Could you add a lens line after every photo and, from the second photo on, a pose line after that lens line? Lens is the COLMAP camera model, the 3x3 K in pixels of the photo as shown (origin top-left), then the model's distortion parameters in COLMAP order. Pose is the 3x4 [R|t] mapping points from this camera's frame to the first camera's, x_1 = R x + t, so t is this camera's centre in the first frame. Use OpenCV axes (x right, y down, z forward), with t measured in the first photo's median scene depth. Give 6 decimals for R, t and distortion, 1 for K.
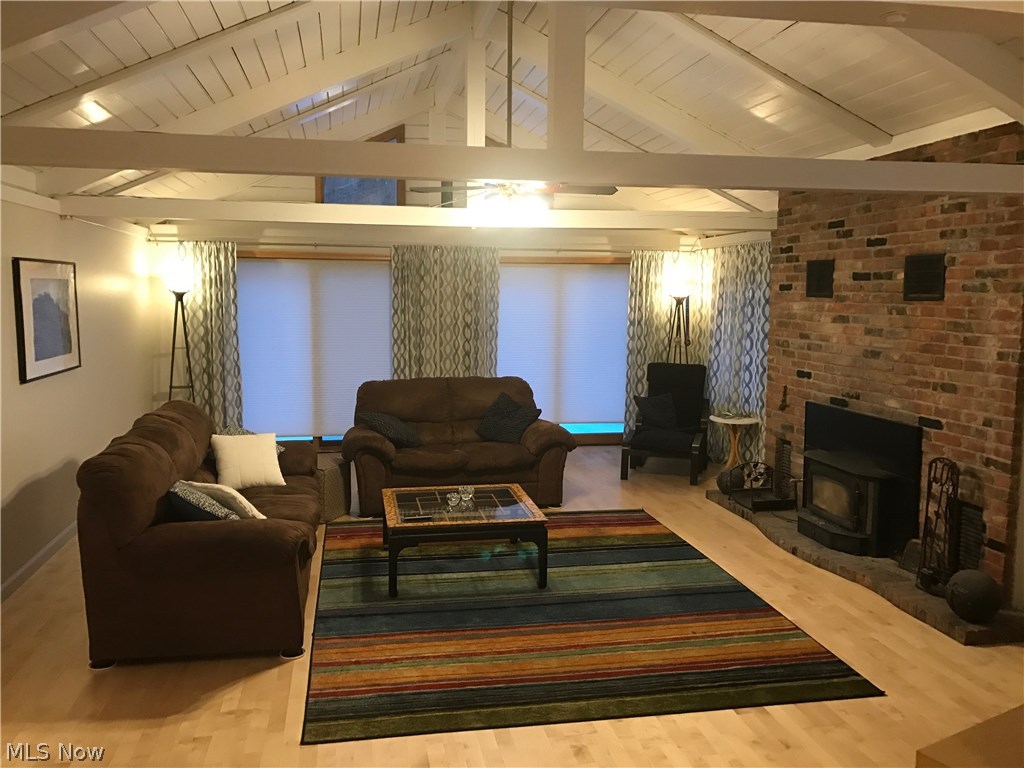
lens RADIAL K [[847.7, 0, 503.7], [0, 847.7, 366.4], [0, 0, 1]] dist [0.038621, -0.008433]
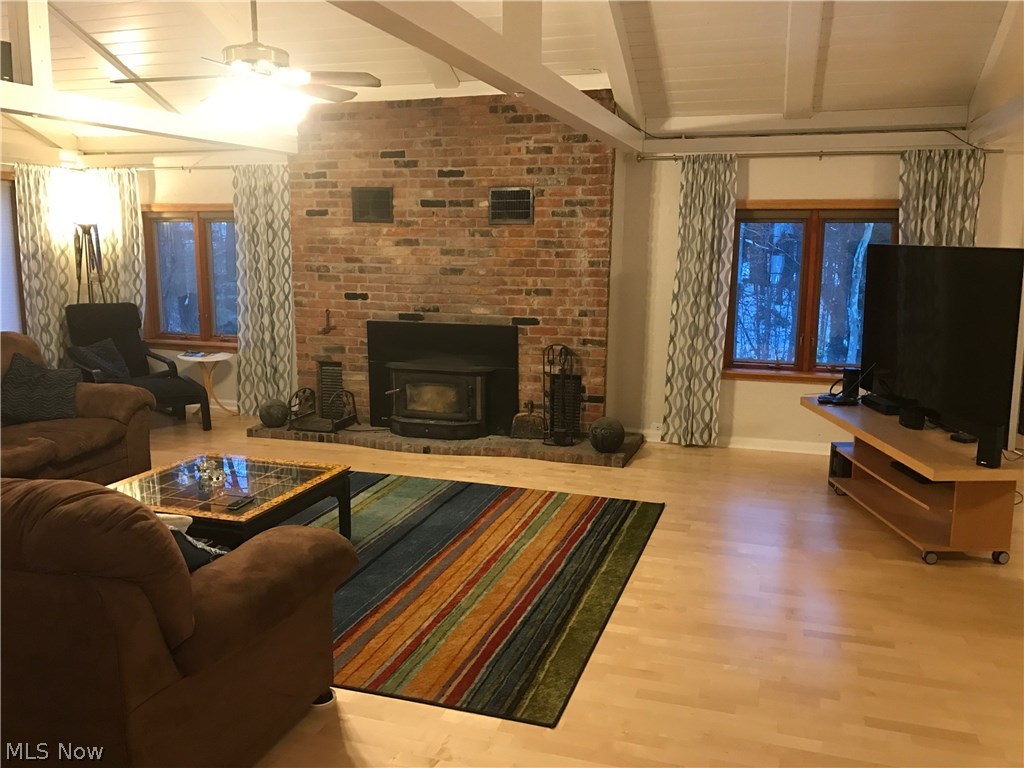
lens RADIAL K [[838.2, 0, 512.0], [0, 838.2, 384.0], [0, 0, 1]] dist [0.110358, -0.179693]
pose [[0.479692, -0.156404, 0.863385, -0.574344], [0.076911, 0.987693, 0.136191, -0.012935], [-0.874060, 0.001074, 0.485817, 0.377993]]
